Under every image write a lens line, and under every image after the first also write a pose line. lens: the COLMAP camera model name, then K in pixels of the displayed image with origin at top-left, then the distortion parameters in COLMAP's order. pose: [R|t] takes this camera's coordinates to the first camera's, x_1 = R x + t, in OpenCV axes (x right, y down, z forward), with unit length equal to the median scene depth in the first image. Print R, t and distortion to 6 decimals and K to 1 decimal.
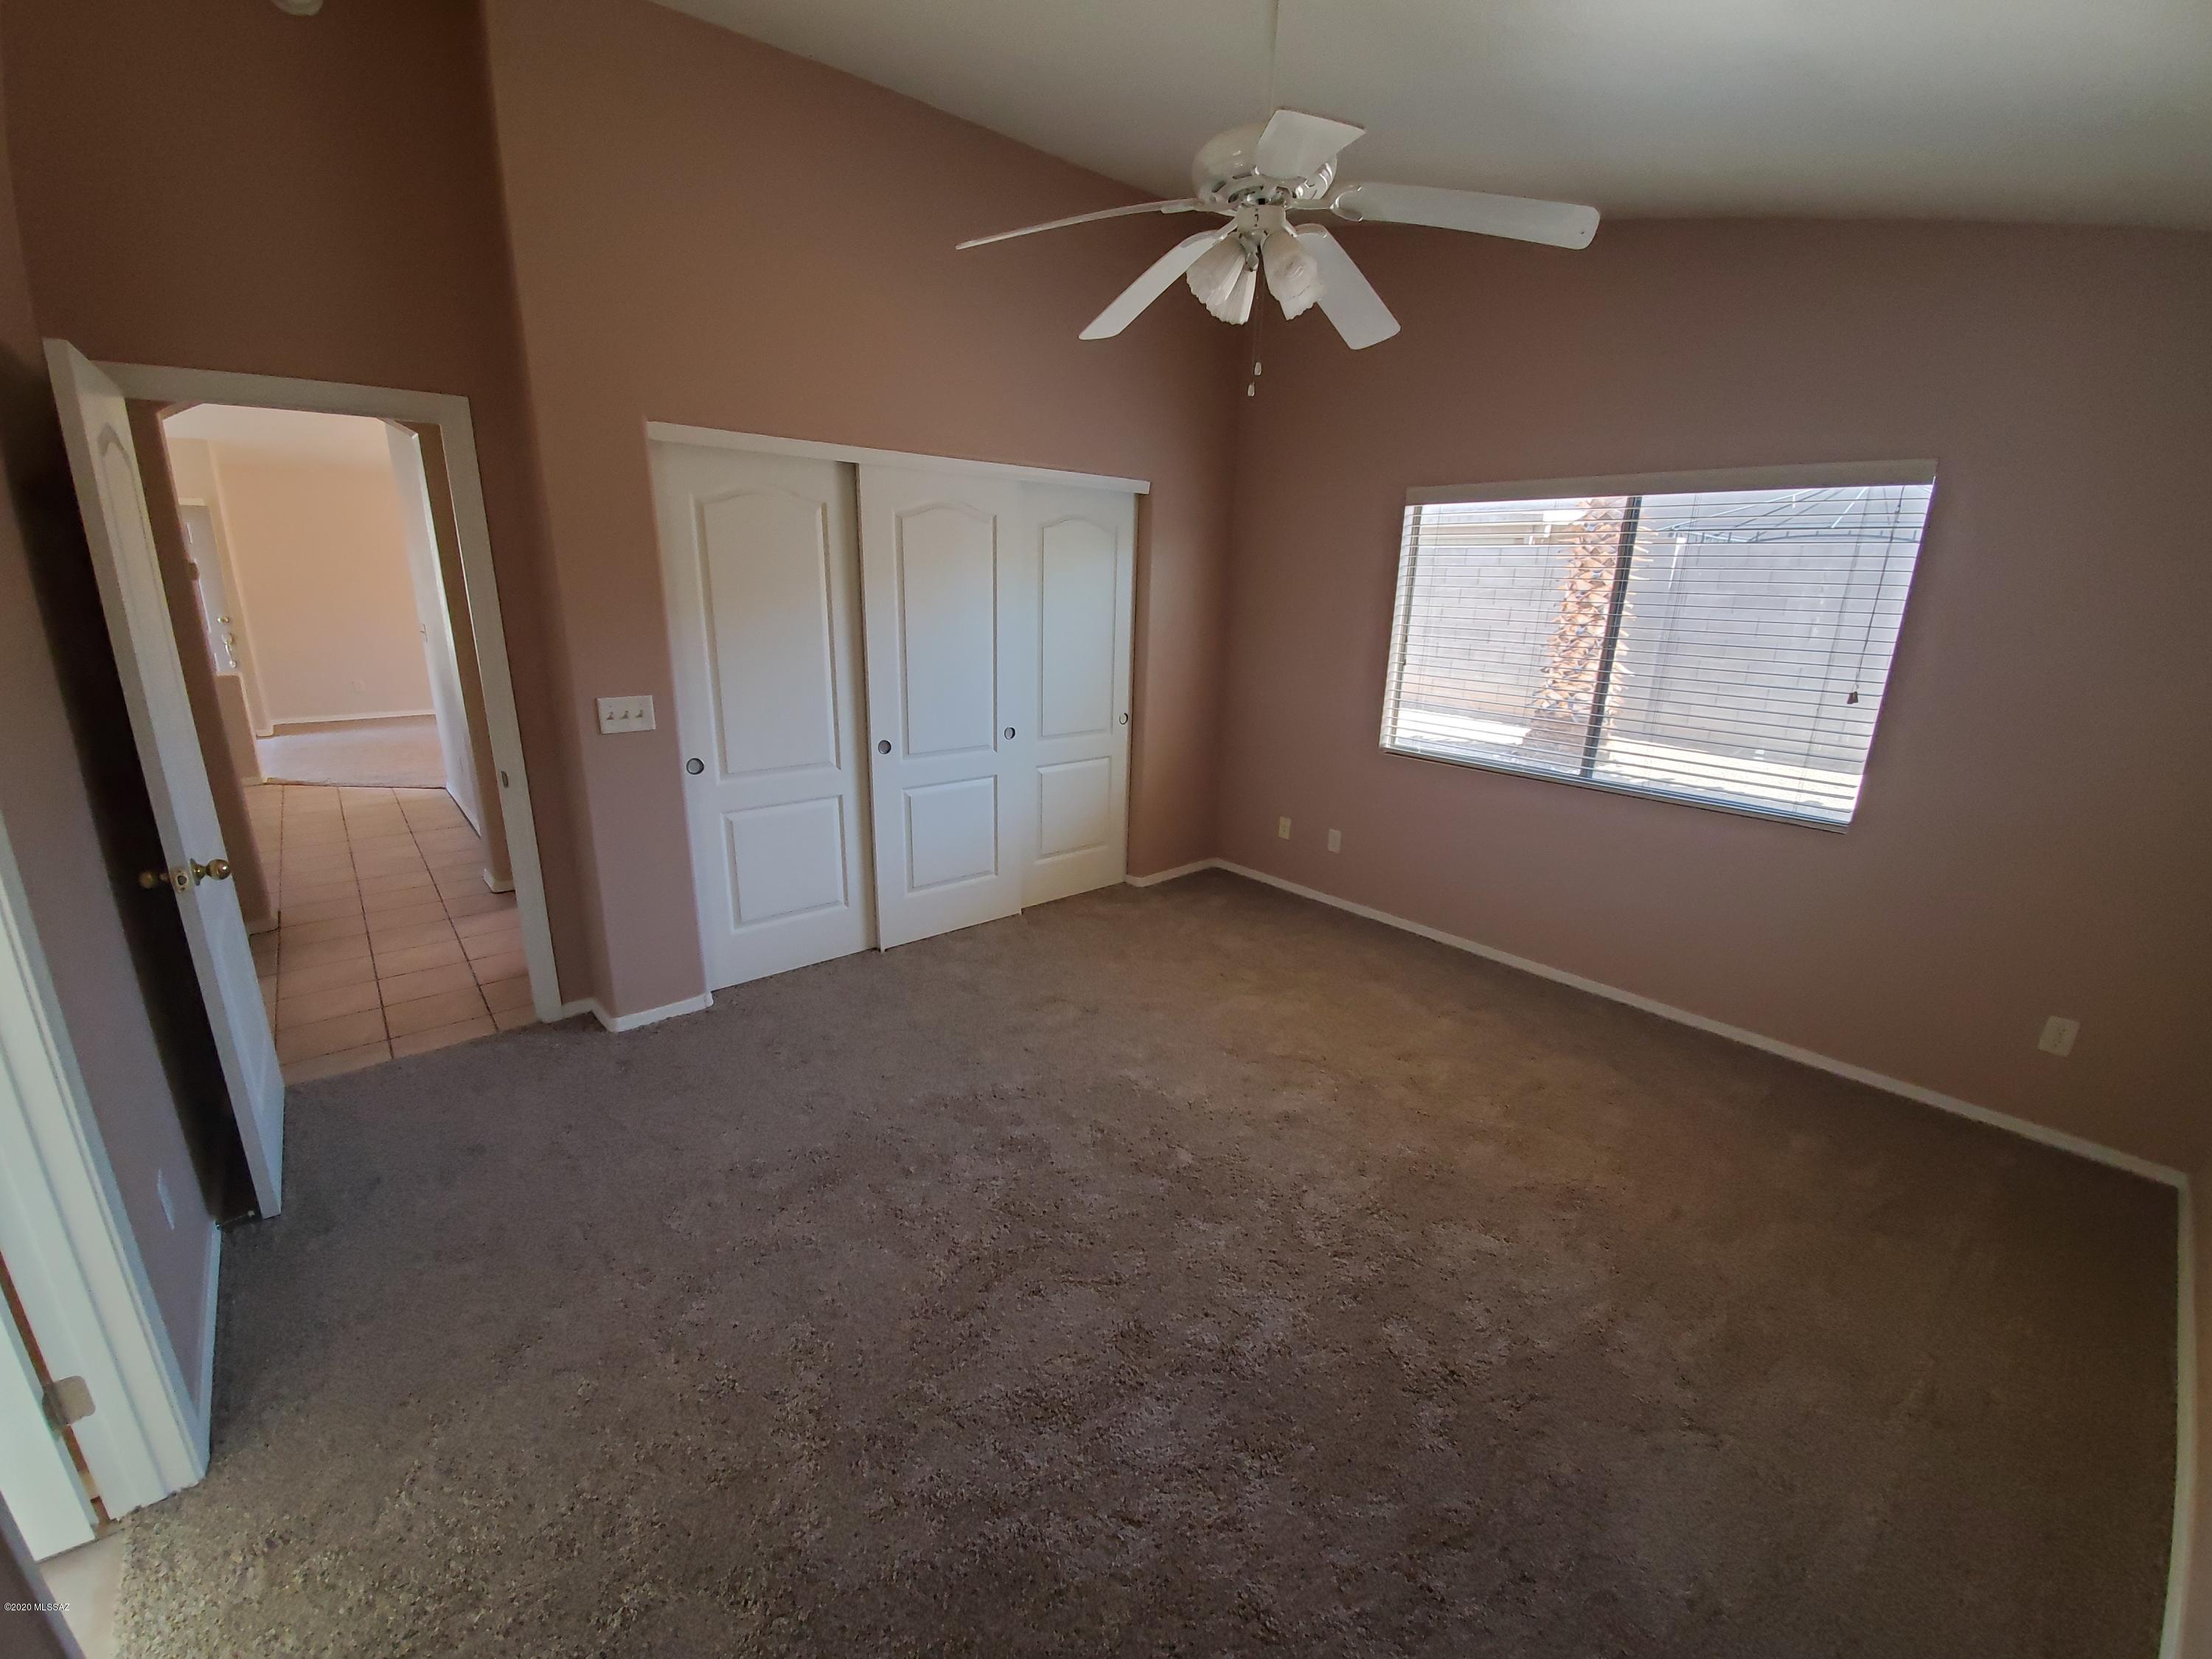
lens RADIAL K [[879.2, 0, 1100.2], [0, 879.2, 830.7], [0, 0, 1]] dist [0.000230, -0.010132]
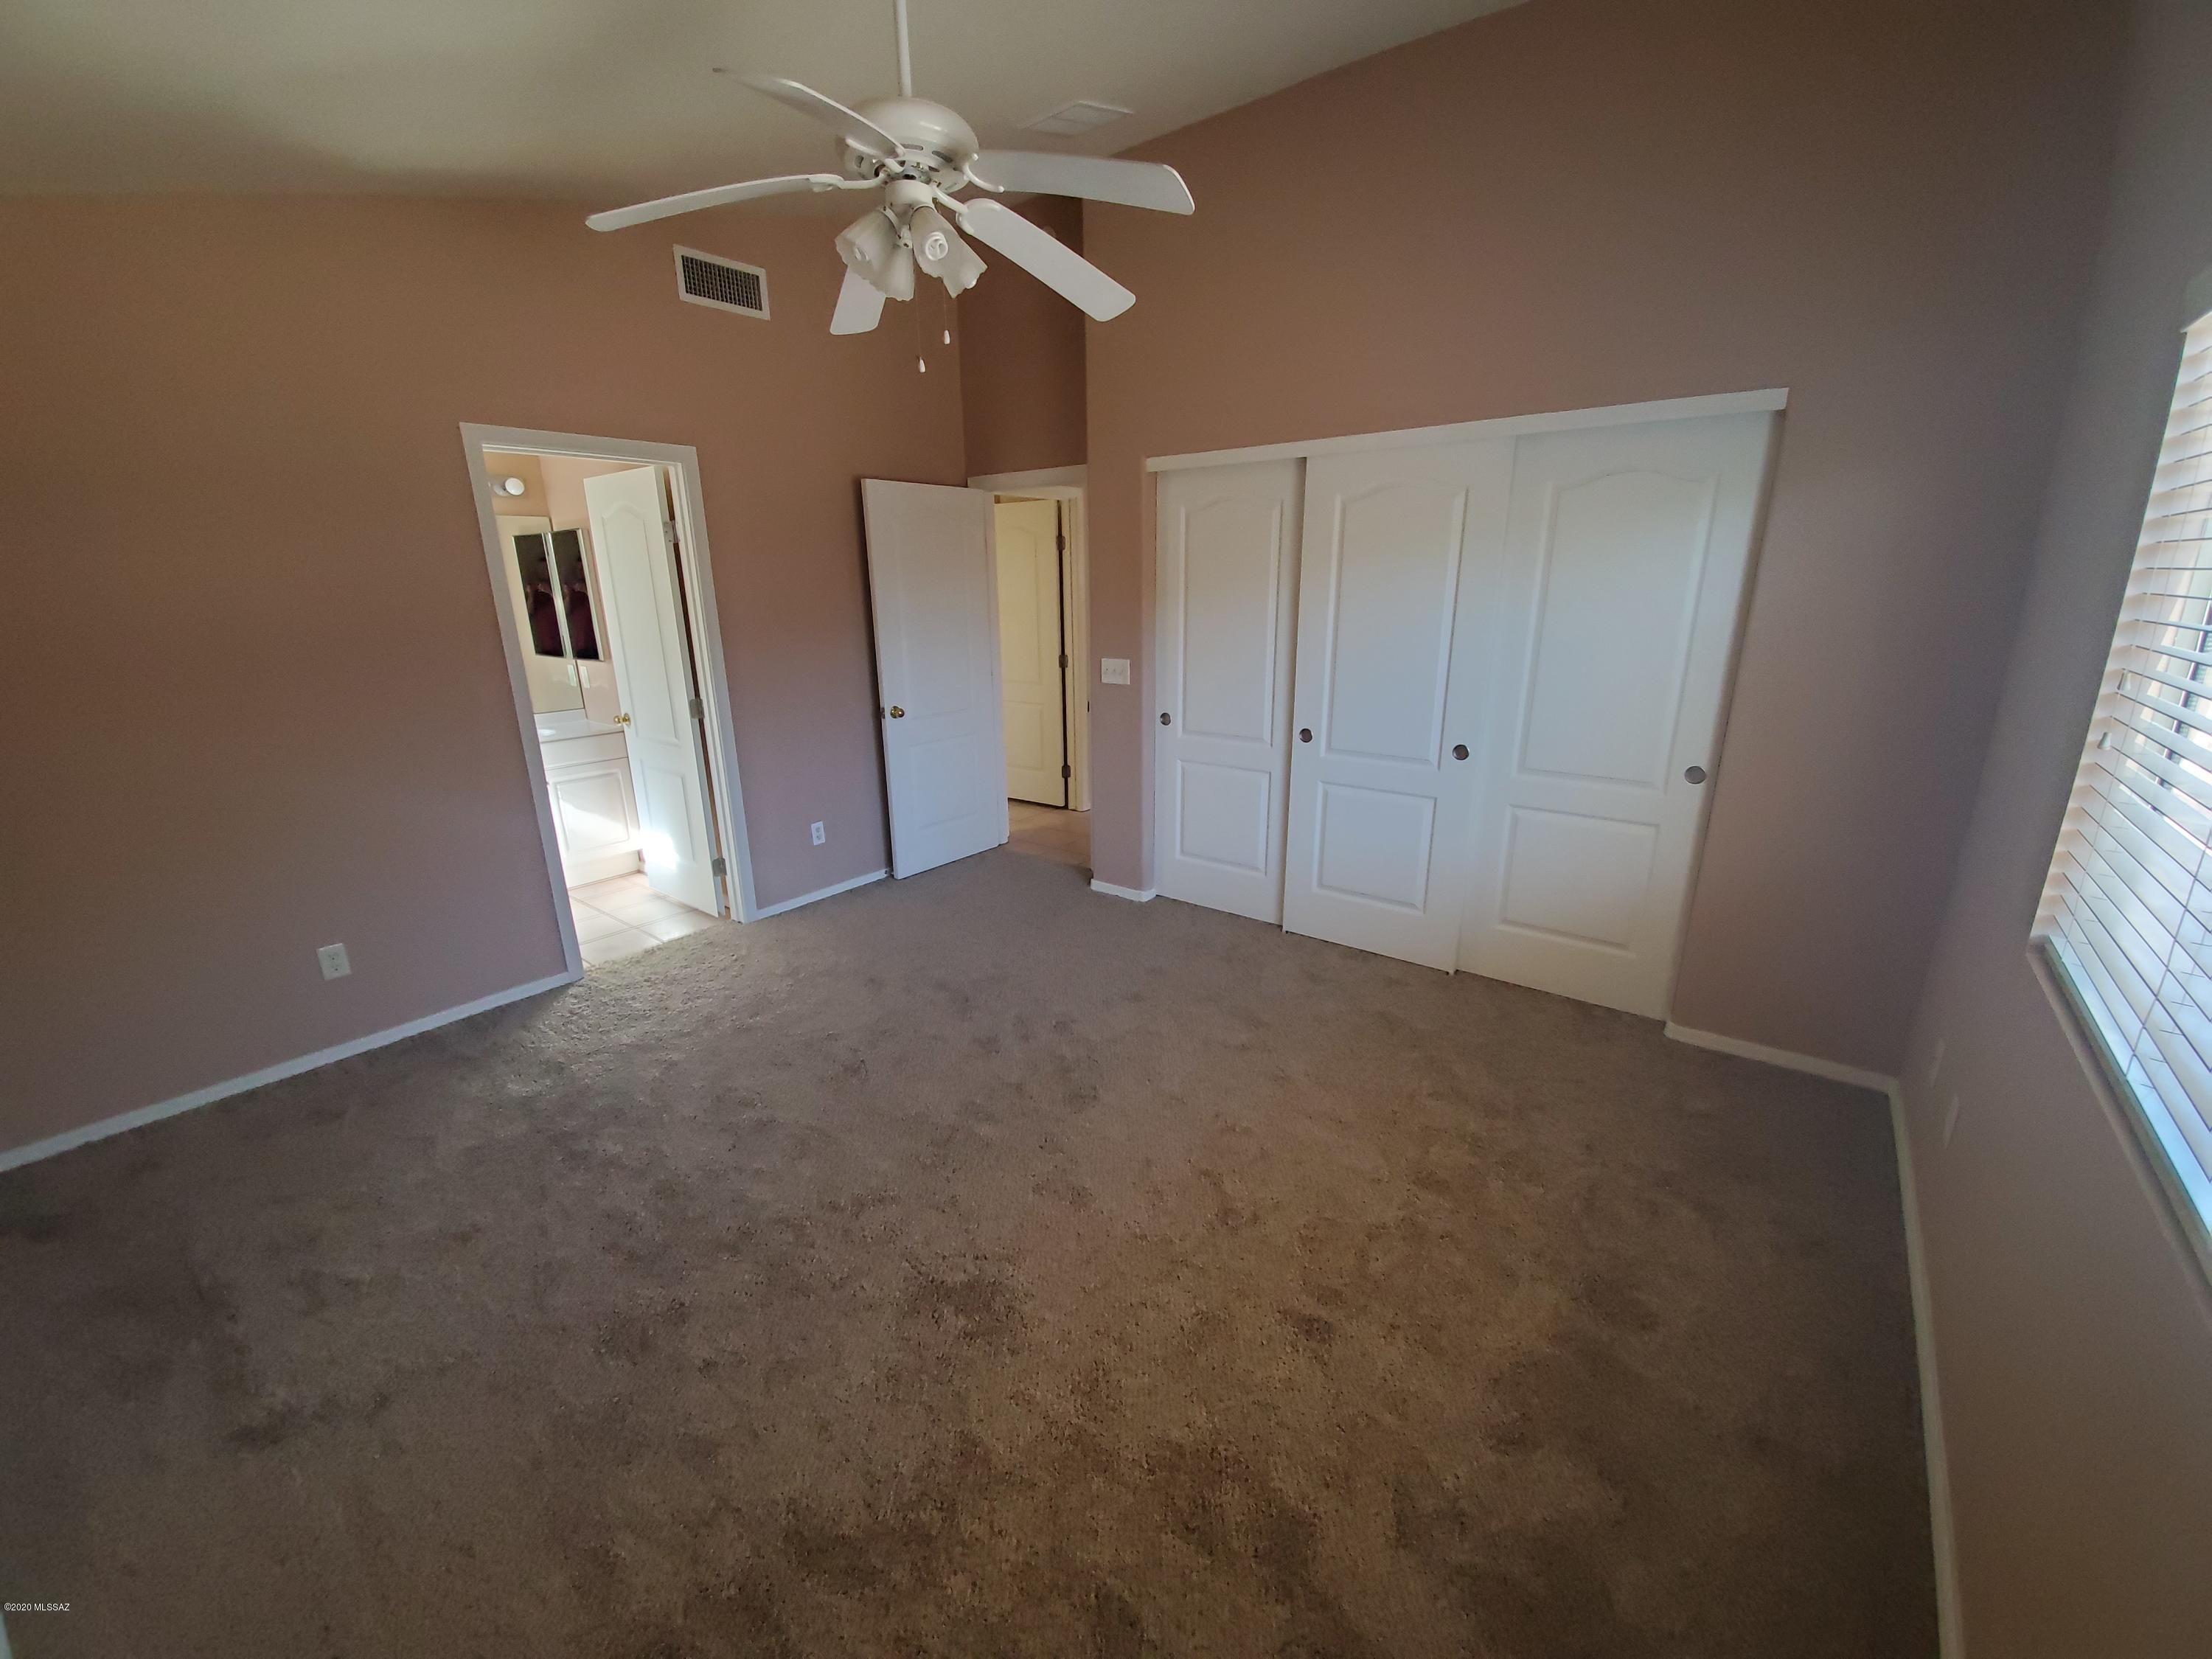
lens RADIAL K [[879.2, 0, 1100.2], [0, 879.2, 830.7], [0, 0, 1]] dist [0.000230, -0.010132]
pose [[0.187319, 0.248928, -0.950235, 0.686241], [-0.251633, 0.947240, 0.198539, -0.130105], [0.949522, 0.201920, 0.240075, 0.547685]]
